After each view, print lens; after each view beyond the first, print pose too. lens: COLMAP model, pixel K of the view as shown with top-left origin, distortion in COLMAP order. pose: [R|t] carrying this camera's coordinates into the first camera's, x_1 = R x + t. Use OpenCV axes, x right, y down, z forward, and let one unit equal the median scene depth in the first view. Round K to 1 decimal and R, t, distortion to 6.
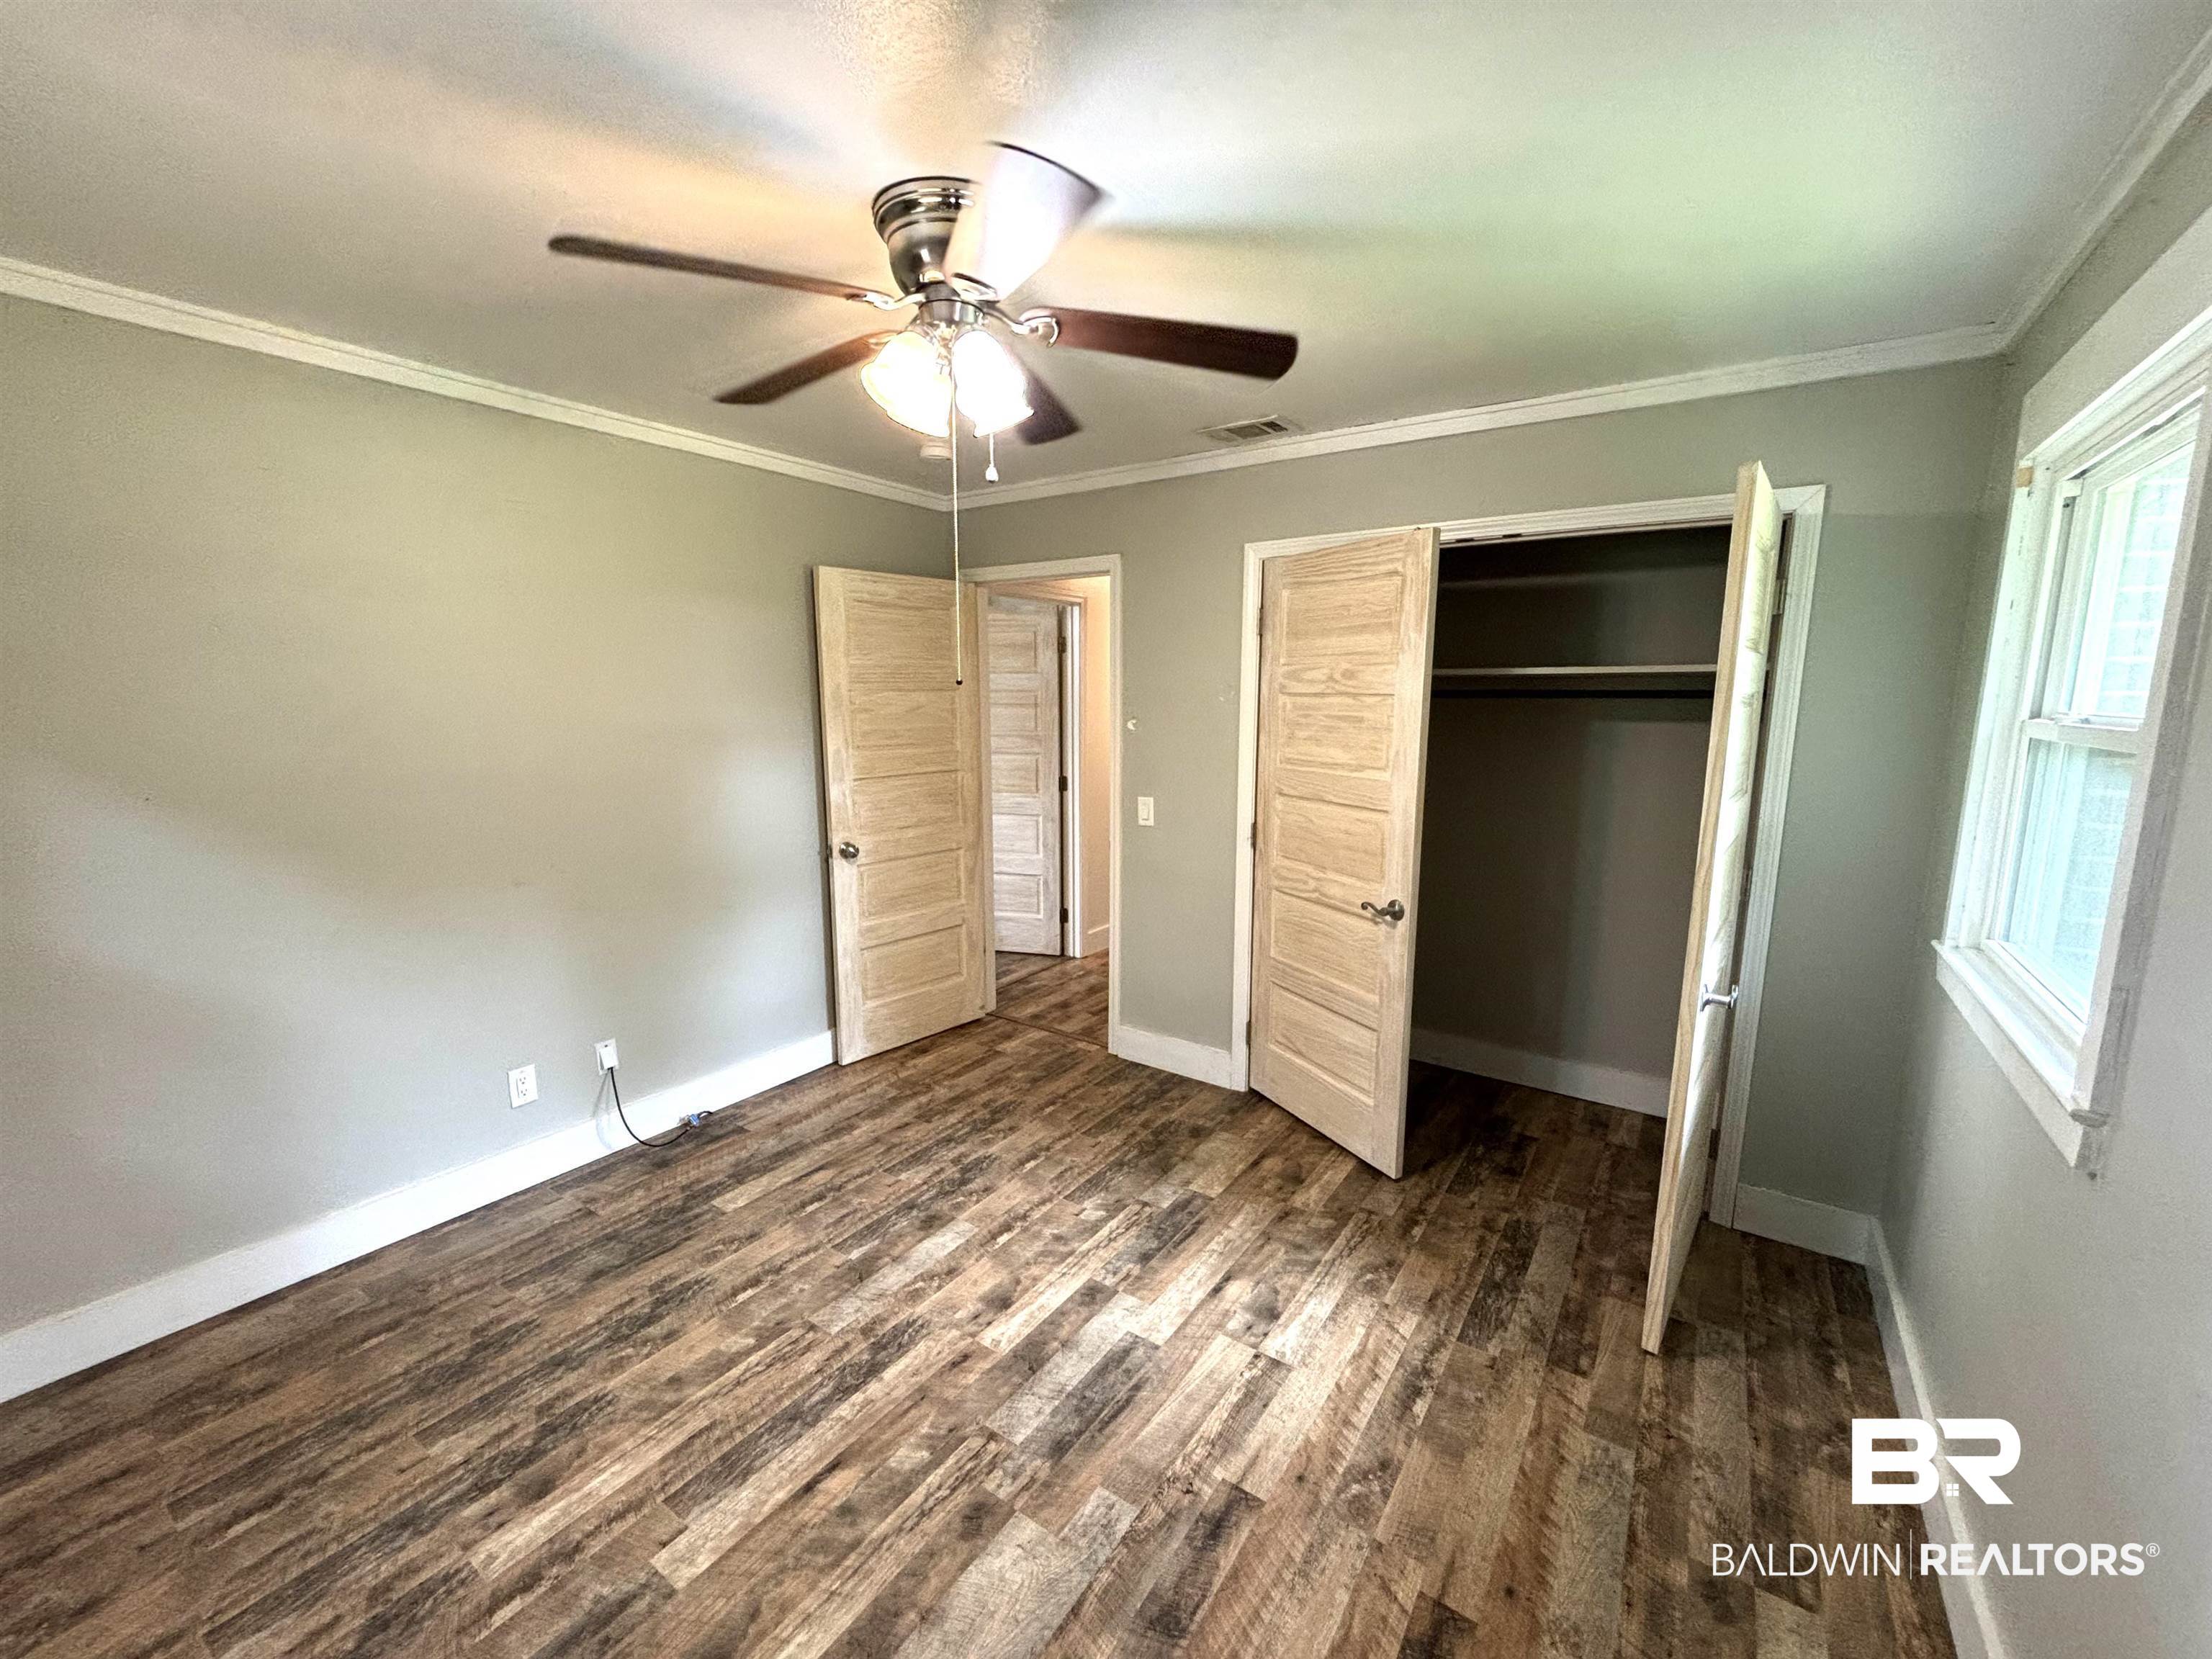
lens RADIAL K [[895.0, 0, 1104.1], [0, 895.0, 826.1], [0, 0, 1]] dist [0.012654, -0.000976]
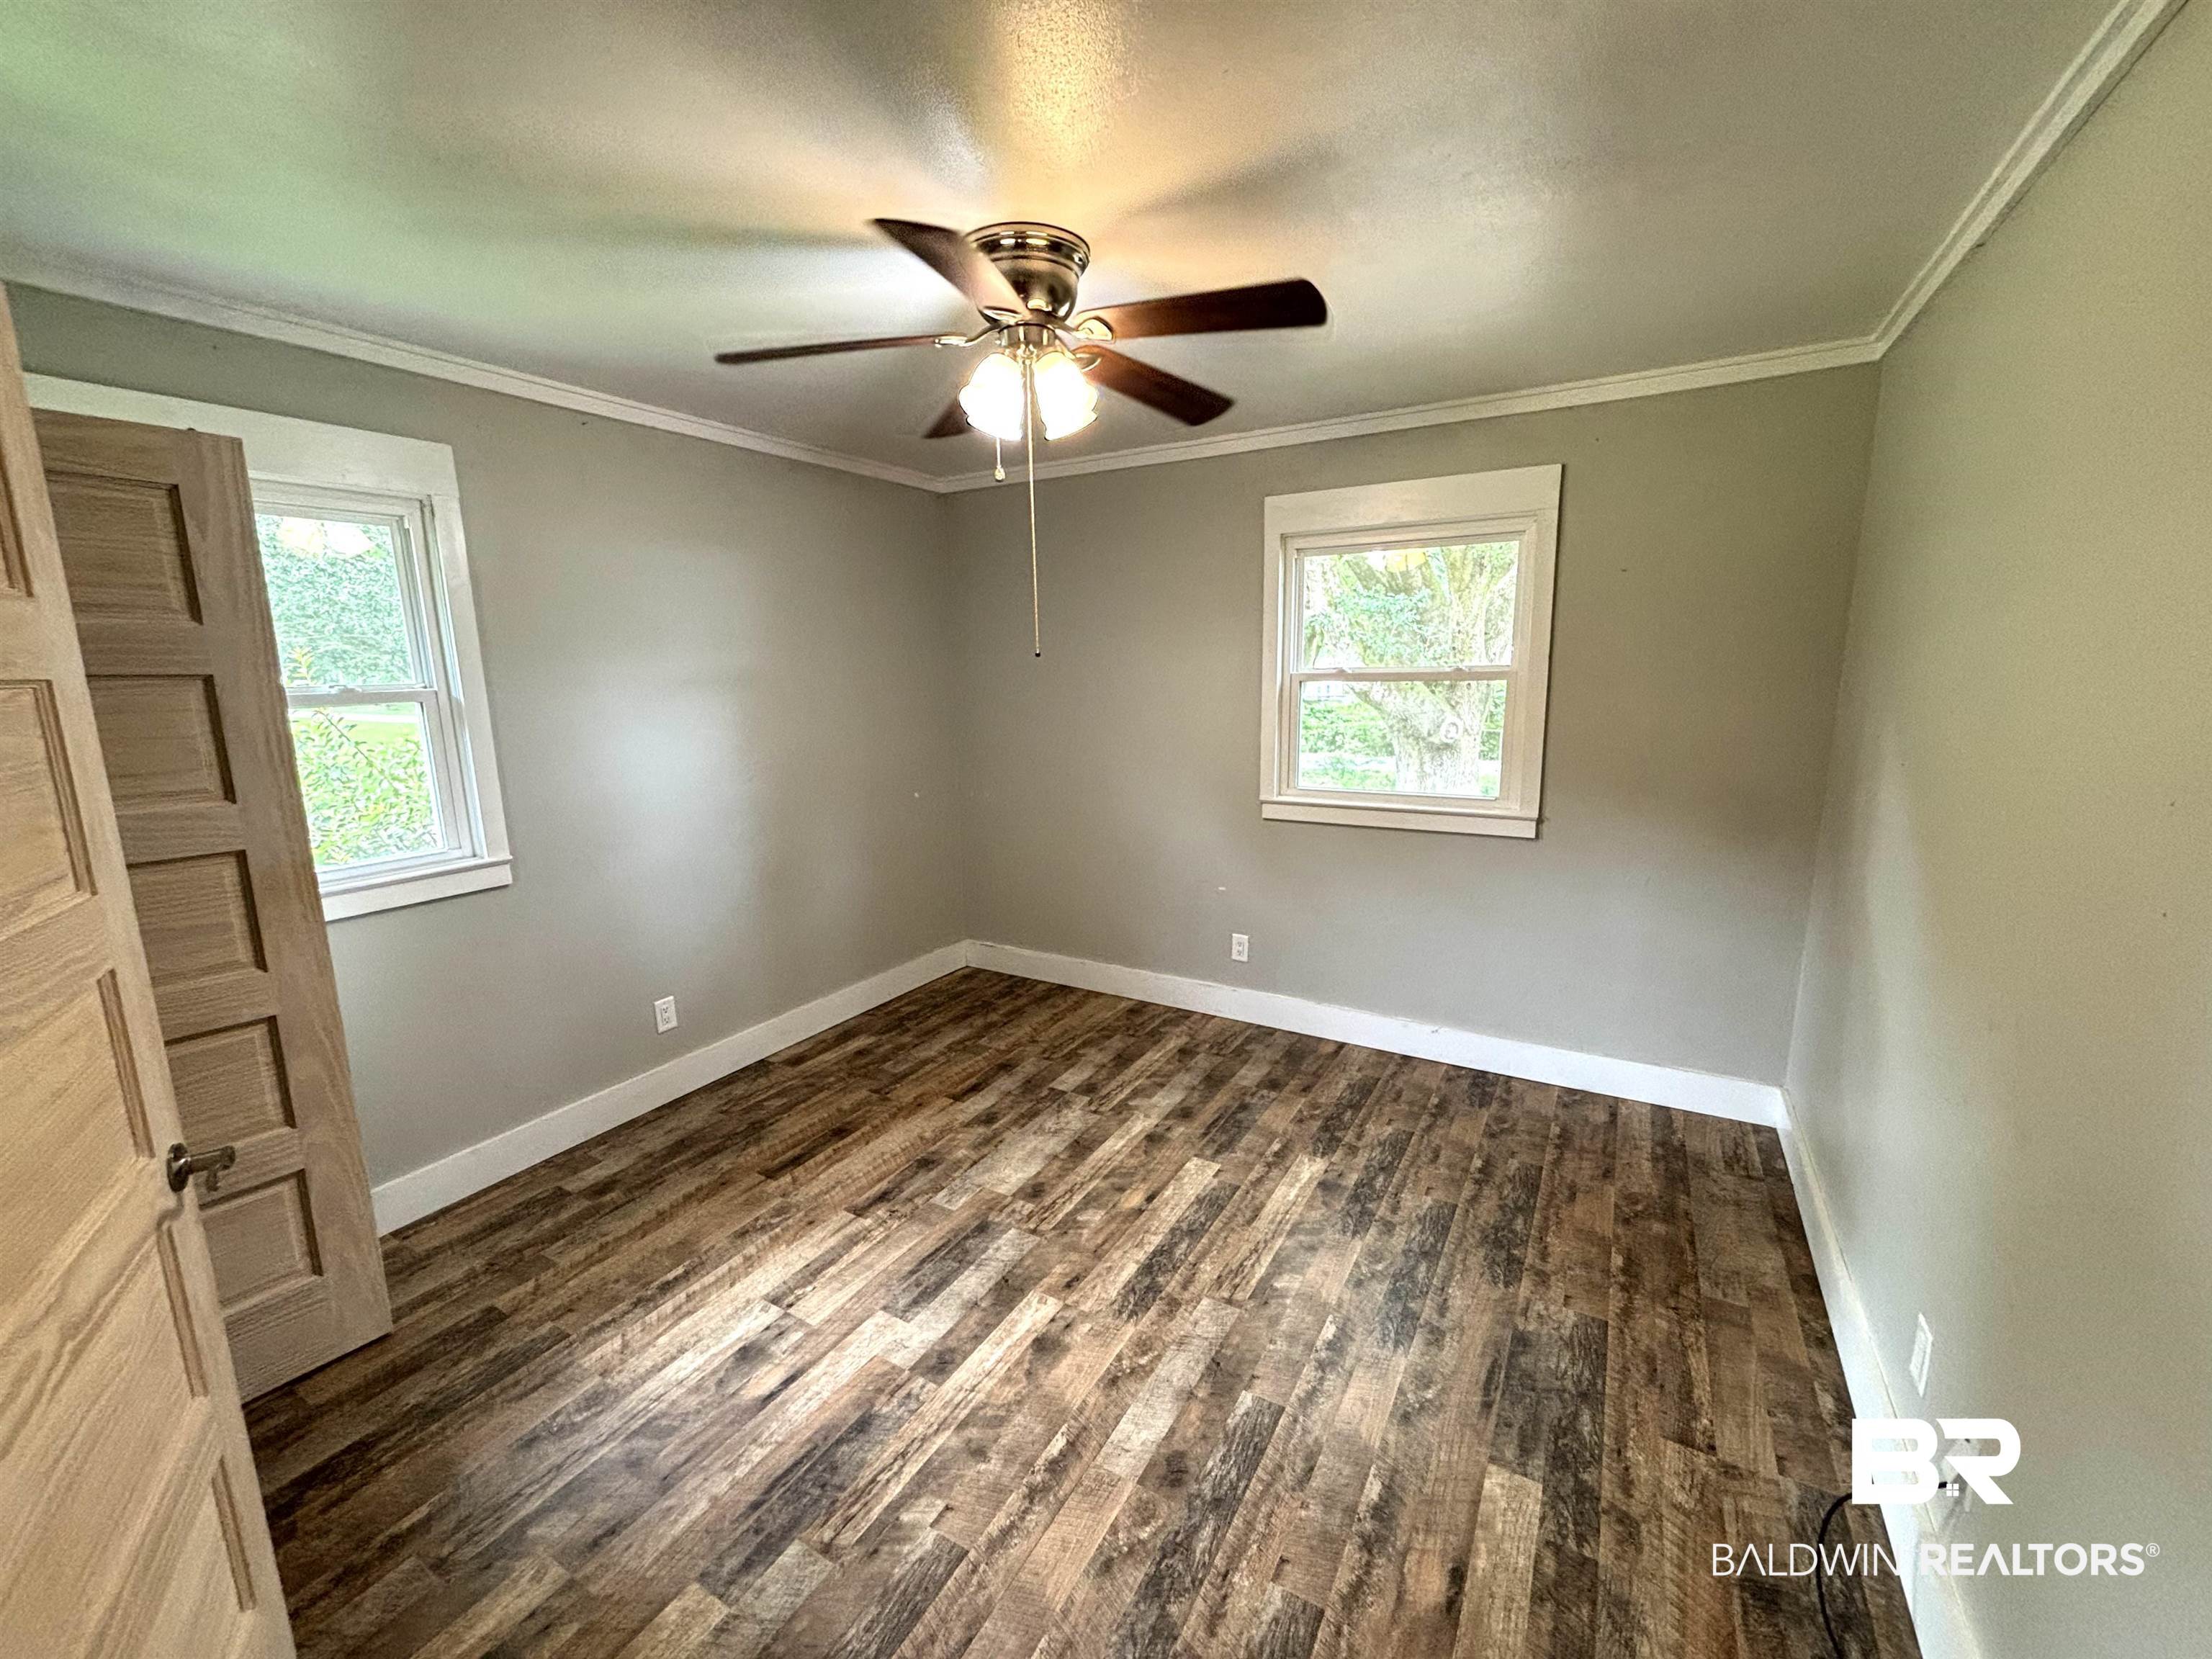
lens RADIAL K [[895.0, 0, 1104.1], [0, 895.0, 826.1], [0, 0, 1]] dist [0.012654, -0.000976]
pose [[-0.997285, 0.028309, -0.067984, -0.135627], [0.004349, 0.944190, 0.329372, -0.272858], [0.073515, 0.328182, -0.941750, 1.787482]]
